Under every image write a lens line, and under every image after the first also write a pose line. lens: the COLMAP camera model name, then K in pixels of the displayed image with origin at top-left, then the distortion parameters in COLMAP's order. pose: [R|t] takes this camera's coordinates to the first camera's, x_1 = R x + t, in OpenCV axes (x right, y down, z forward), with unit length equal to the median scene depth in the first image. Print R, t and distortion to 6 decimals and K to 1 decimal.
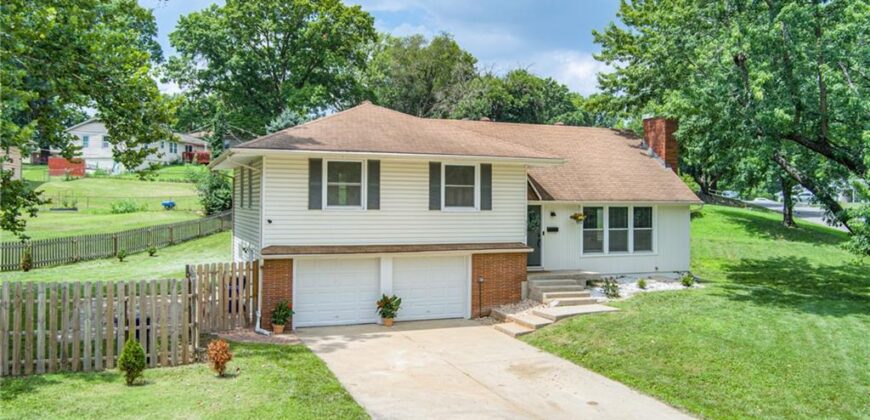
lens RADIAL K [[692.2, 0, 437.5], [0, 692.2, 182.3], [0, 0, 1]] dist [-0.023813, 0.001082]
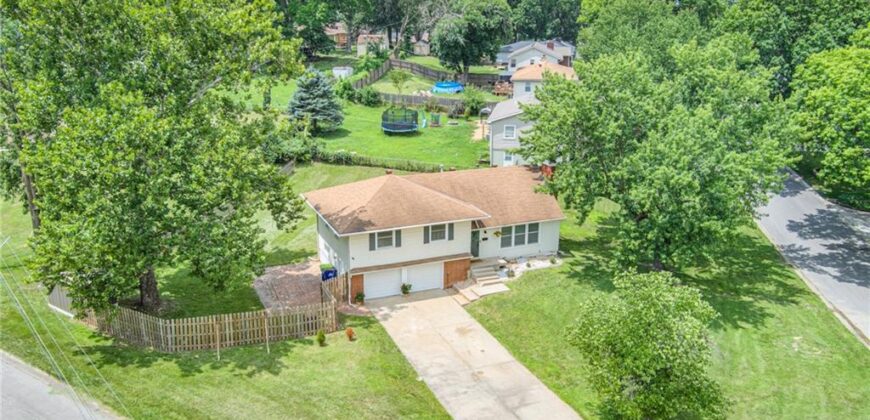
lens RADIAL K [[692.2, 0, 437.5], [0, 692.2, 182.3], [0, 0, 1]] dist [-0.023813, 0.001082]
pose [[0.999712, -0.006103, 0.023212, -0.017720], [-0.000139, 0.965638, 0.259891, -0.683669], [-0.024000, -0.259820, 0.965359, -0.988821]]
